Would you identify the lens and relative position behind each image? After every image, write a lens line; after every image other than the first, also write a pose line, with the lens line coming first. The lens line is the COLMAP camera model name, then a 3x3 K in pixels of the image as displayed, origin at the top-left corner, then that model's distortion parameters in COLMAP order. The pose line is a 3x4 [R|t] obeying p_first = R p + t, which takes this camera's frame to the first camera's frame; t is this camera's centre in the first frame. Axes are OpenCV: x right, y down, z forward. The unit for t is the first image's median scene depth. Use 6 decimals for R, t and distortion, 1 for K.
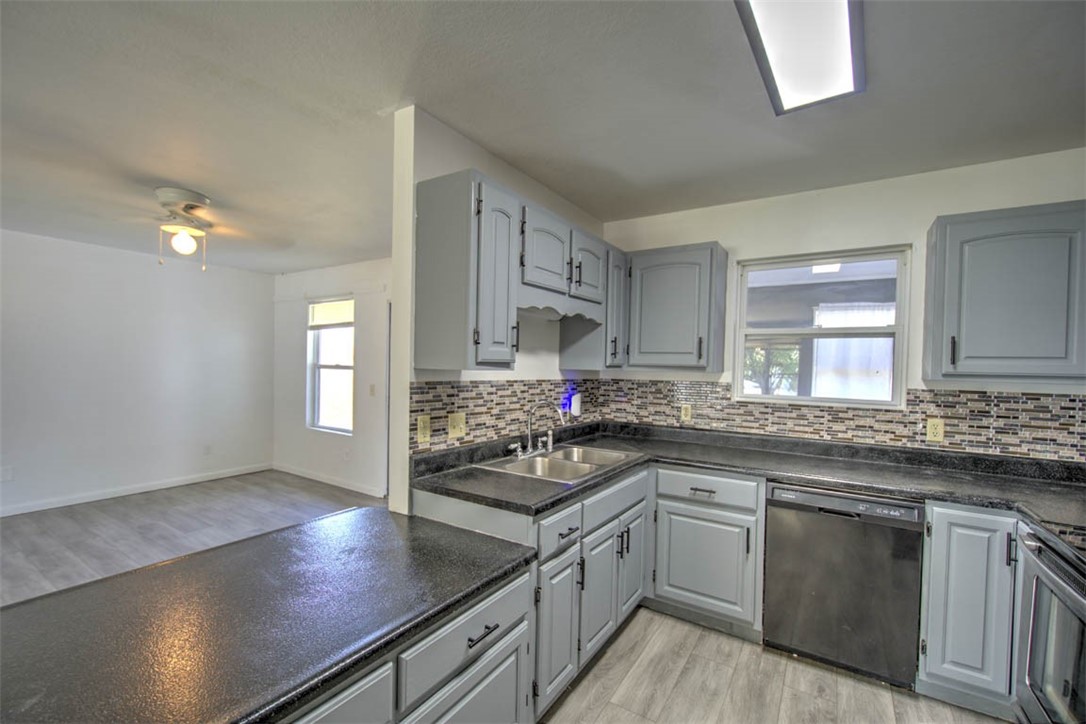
lens RADIAL K [[465.7, 0, 544.8], [0, 465.7, 369.0], [0, 0, 1]] dist [-0.001908, -0.002184]
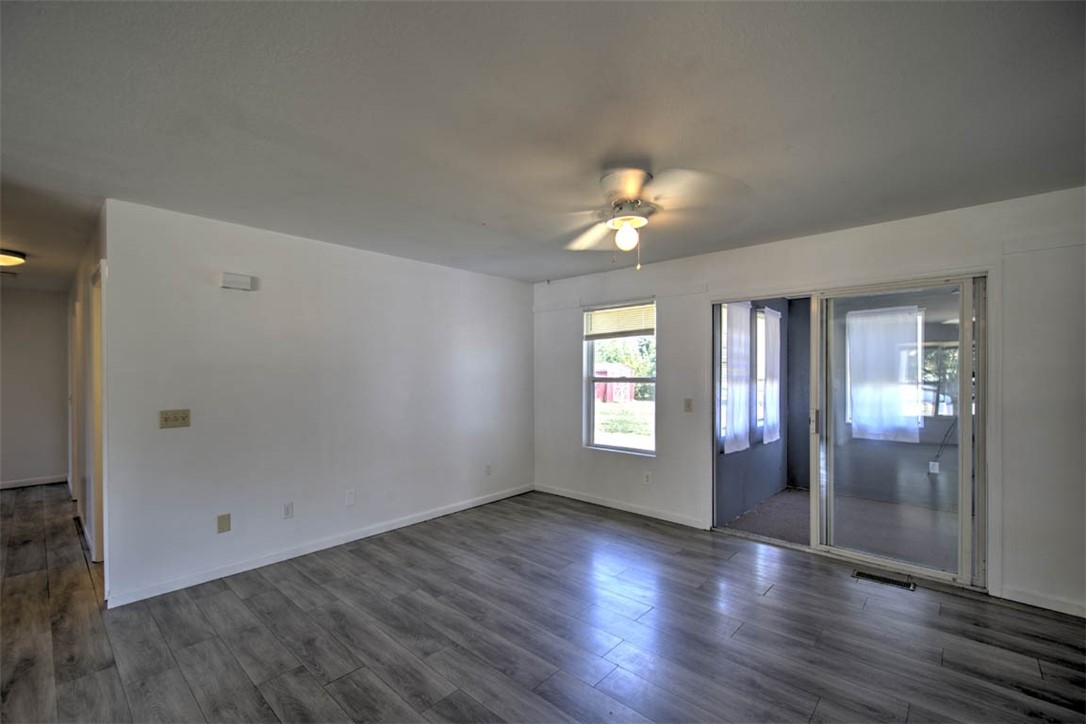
lens RADIAL K [[465.7, 0, 537.4], [0, 465.7, 378.0], [0, 0, 1]] dist [-0.001908, -0.002184]
pose [[0.984138, -0.020608, -0.176204, -0.293650], [0.020507, 0.999787, -0.002393, -0.006083], [0.176216, -0.001258, 0.984351, 0.054719]]
